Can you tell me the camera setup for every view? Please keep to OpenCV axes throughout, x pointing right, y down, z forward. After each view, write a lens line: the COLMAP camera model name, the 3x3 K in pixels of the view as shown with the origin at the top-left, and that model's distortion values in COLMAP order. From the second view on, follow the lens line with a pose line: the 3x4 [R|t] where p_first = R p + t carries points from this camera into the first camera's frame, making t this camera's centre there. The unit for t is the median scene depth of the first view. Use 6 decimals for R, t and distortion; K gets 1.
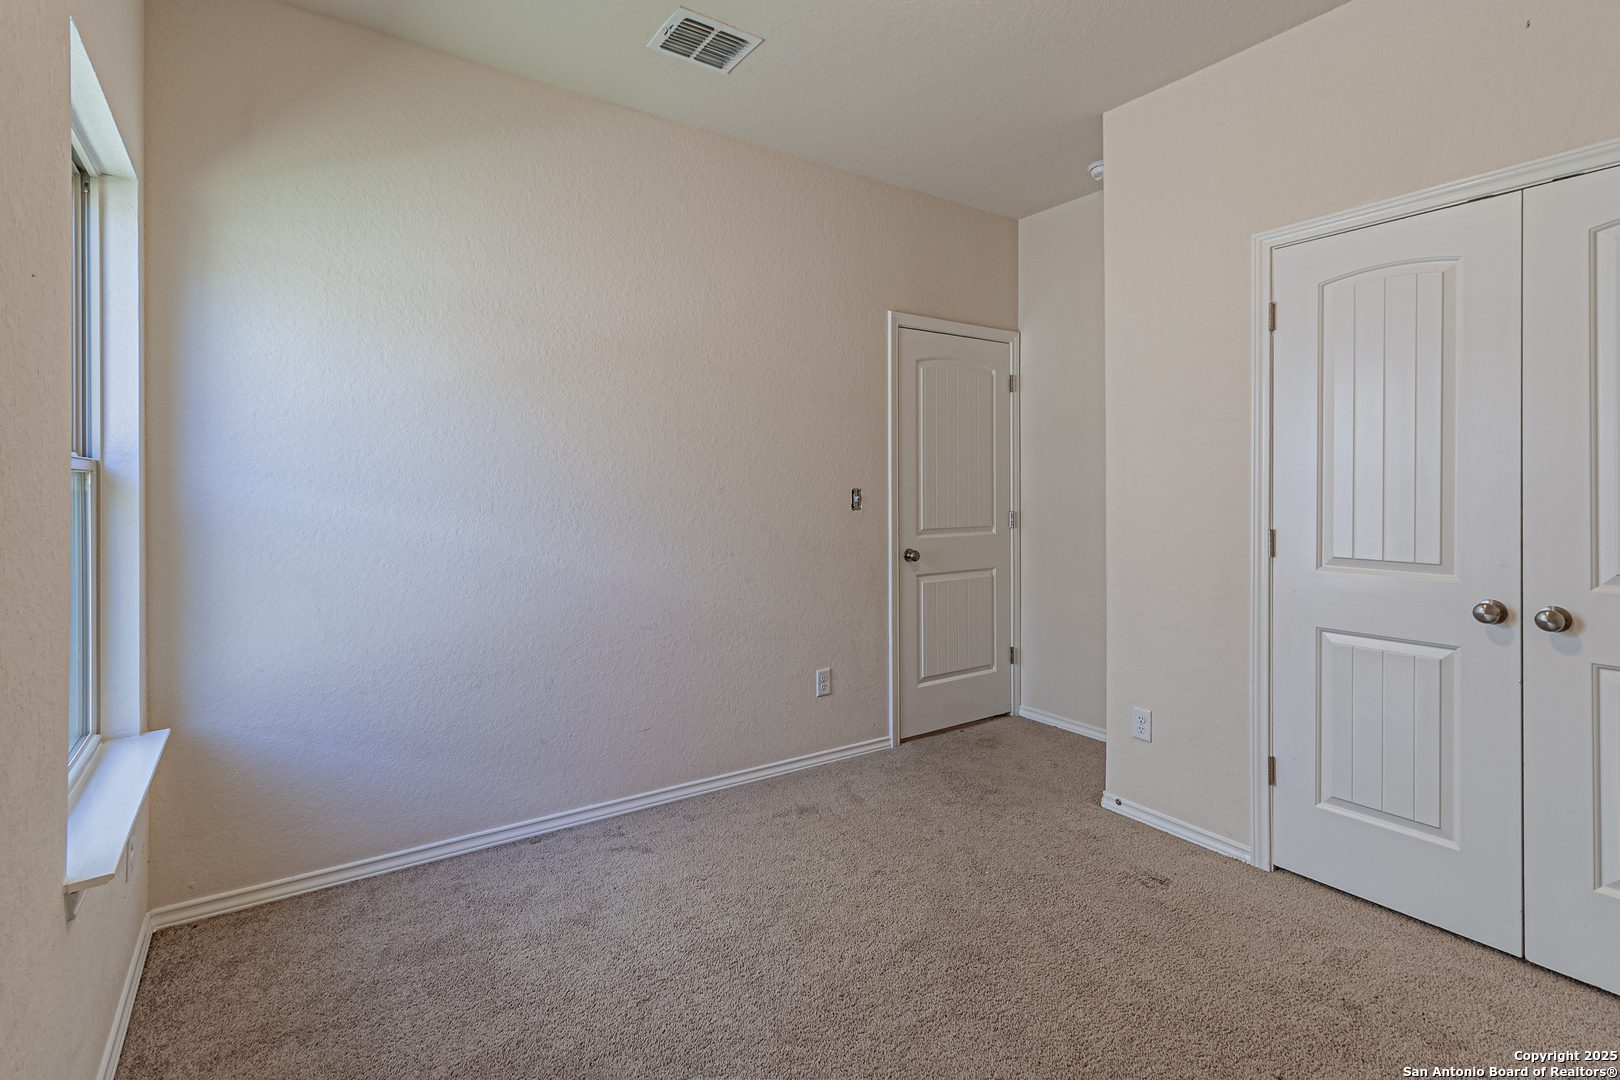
lens RADIAL K [[771.9, 0, 818.3], [0, 771.9, 491.5], [0, 0, 1]] dist [0.009886, 0.000945]
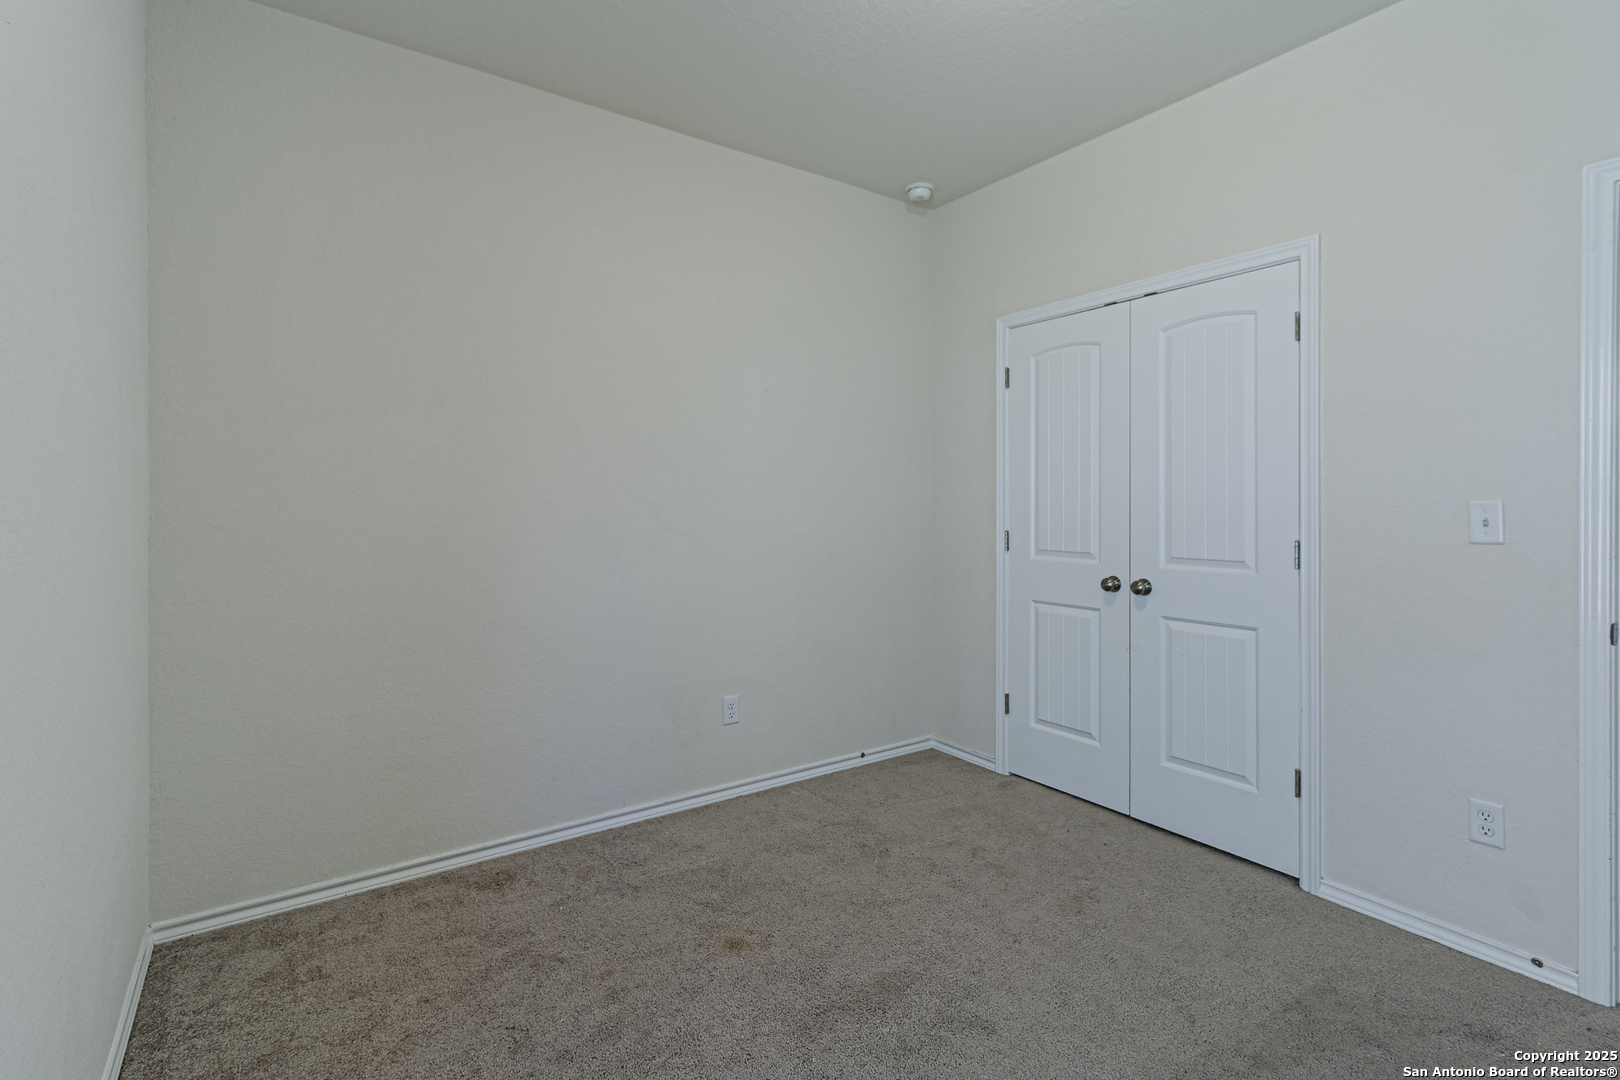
lens RADIAL K [[759.2, 0, 835.7], [0, 759.2, 495.6], [0, 0, 1]] dist [0.016711, 0.000013]
pose [[0.999898, -0.000871, 0.014256, 0.274429], [0.001013, 0.999950, -0.009963, 0.000227], [-0.014246, 0.009976, 0.999849, -0.393427]]
